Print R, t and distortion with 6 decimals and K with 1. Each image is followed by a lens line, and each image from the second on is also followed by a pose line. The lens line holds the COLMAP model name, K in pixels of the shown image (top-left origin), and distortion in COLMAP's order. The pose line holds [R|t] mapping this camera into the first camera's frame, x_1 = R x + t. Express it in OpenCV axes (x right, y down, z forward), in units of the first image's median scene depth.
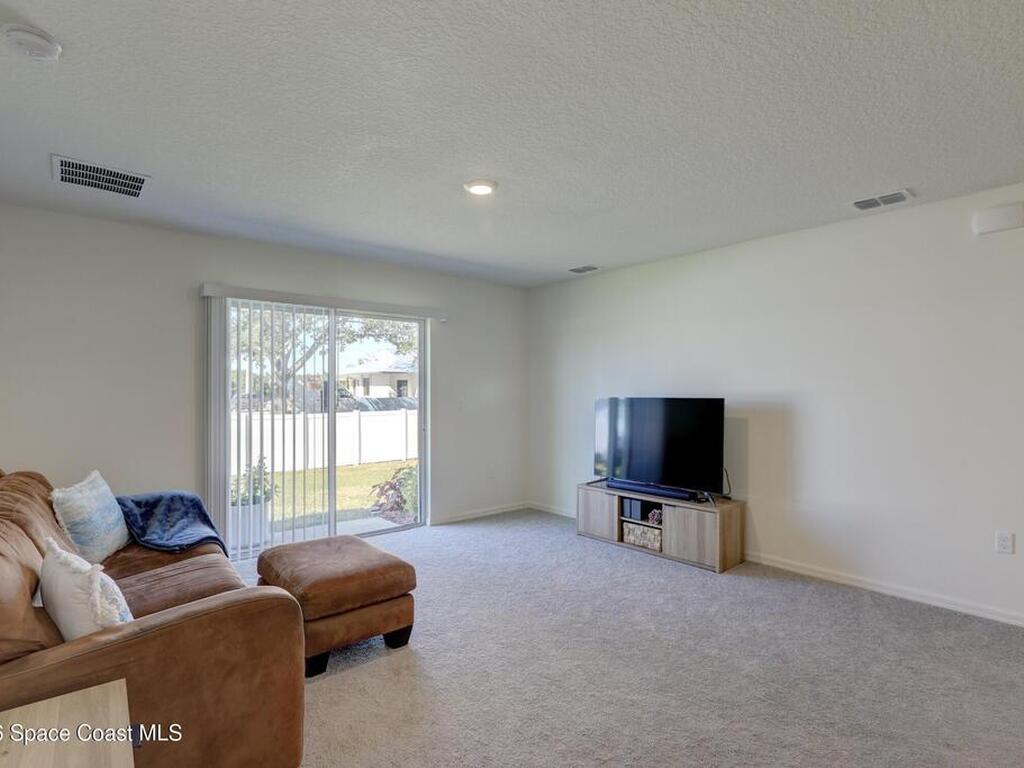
lens RADIAL K [[535.2, 0, 512.0], [0, 535.2, 384.0], [0, 0, 1]] dist [0.000024, -0.000025]
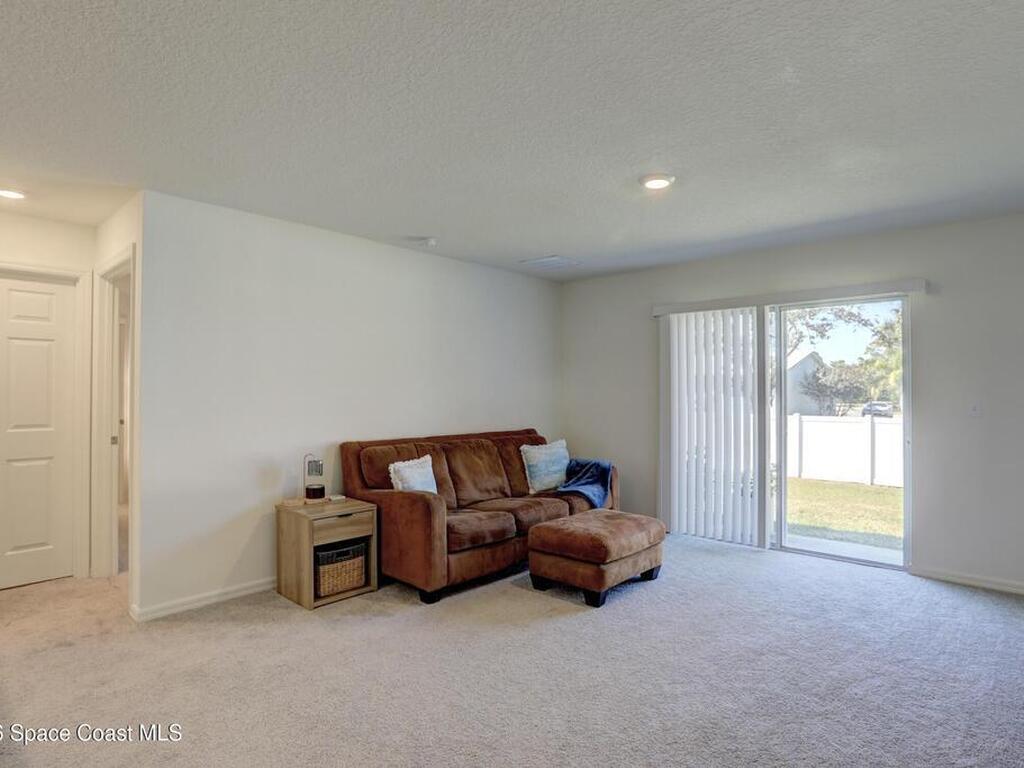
lens RADIAL K [[598.7, 0, 512.0], [0, 598.7, 384.0], [0, 0, 1]] dist [-0.000733, -0.000157]
pose [[0.128553, -0.016056, -0.991573, 0.753480], [0.010306, 0.999837, -0.014853, 0.012972], [0.991649, -0.008310, 0.128697, 0.451377]]
